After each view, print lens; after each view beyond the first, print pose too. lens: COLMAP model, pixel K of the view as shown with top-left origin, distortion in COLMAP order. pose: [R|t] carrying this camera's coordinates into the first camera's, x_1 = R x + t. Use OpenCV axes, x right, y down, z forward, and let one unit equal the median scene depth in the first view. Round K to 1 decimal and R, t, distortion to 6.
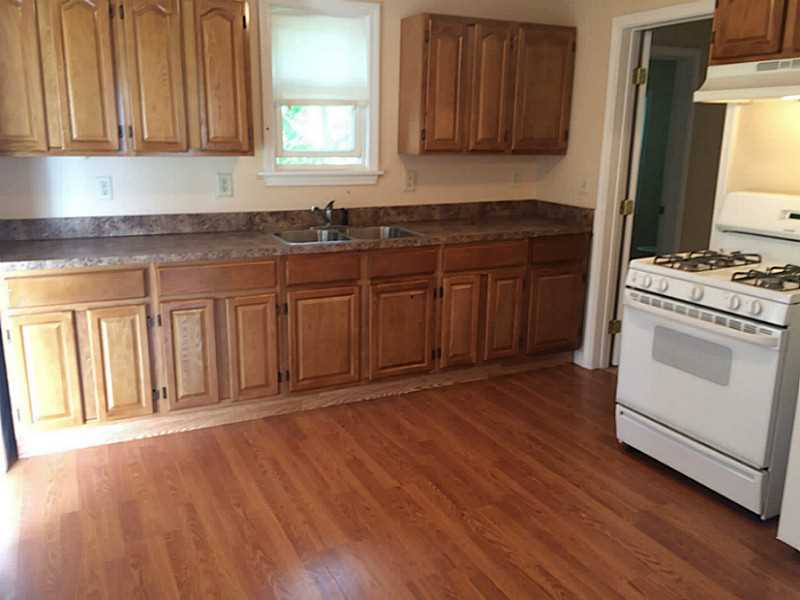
lens RADIAL K [[684.4, 0, 398.1], [0, 684.4, 300.1], [0, 0, 1]] dist [0.043947, -0.018245]
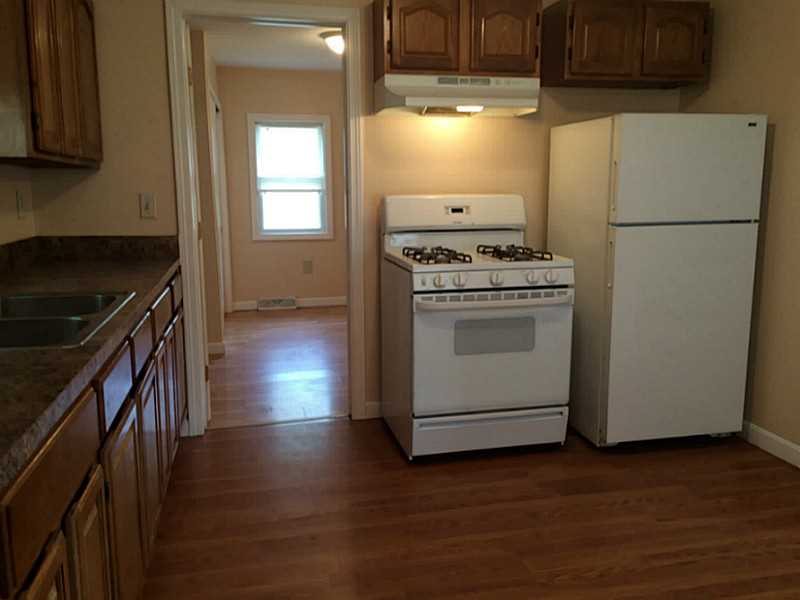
lens RADIAL K [[684.4, 0, 400.5], [0, 684.4, 299.7], [0, 0, 1]] dist [0.043947, -0.018245]
pose [[0.231774, -0.162734, 0.959061, -0.638510], [0.238231, 0.965381, 0.106233, -0.126565], [-0.943147, 0.203856, 0.262518, 0.850804]]
